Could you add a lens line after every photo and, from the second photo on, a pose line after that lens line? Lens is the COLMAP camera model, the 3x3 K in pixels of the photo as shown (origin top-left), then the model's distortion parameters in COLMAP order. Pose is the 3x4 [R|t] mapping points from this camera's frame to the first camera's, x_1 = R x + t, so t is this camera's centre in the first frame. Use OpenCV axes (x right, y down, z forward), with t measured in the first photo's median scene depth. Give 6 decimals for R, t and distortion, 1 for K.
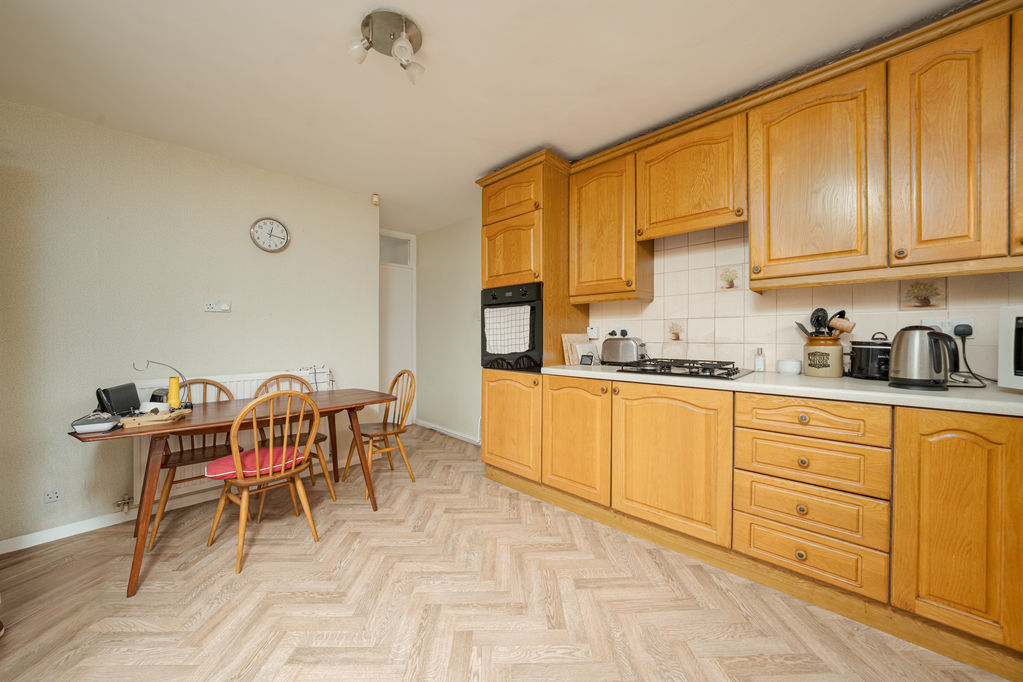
lens RADIAL K [[354.9, 0, 515.1], [0, 354.9, 335.3], [0, 0, 1]] dist [-0.017080, 0.000566]
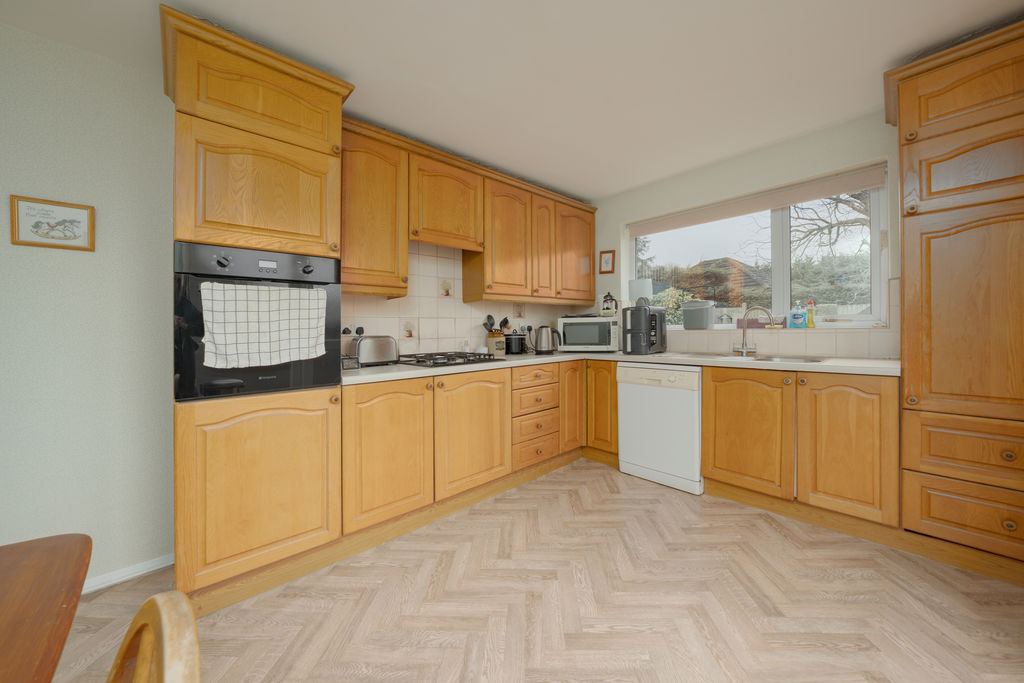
lens RADIAL K [[355.2, 0, 514.5], [0, 355.2, 334.5], [0, 0, 1]] dist [-0.017080, 0.000566]
pose [[0.081164, -0.005441, 0.996686, -0.789313], [0.020973, 0.999773, 0.003750, 0.011405], [-0.996480, 0.020599, 0.081260, 0.754719]]
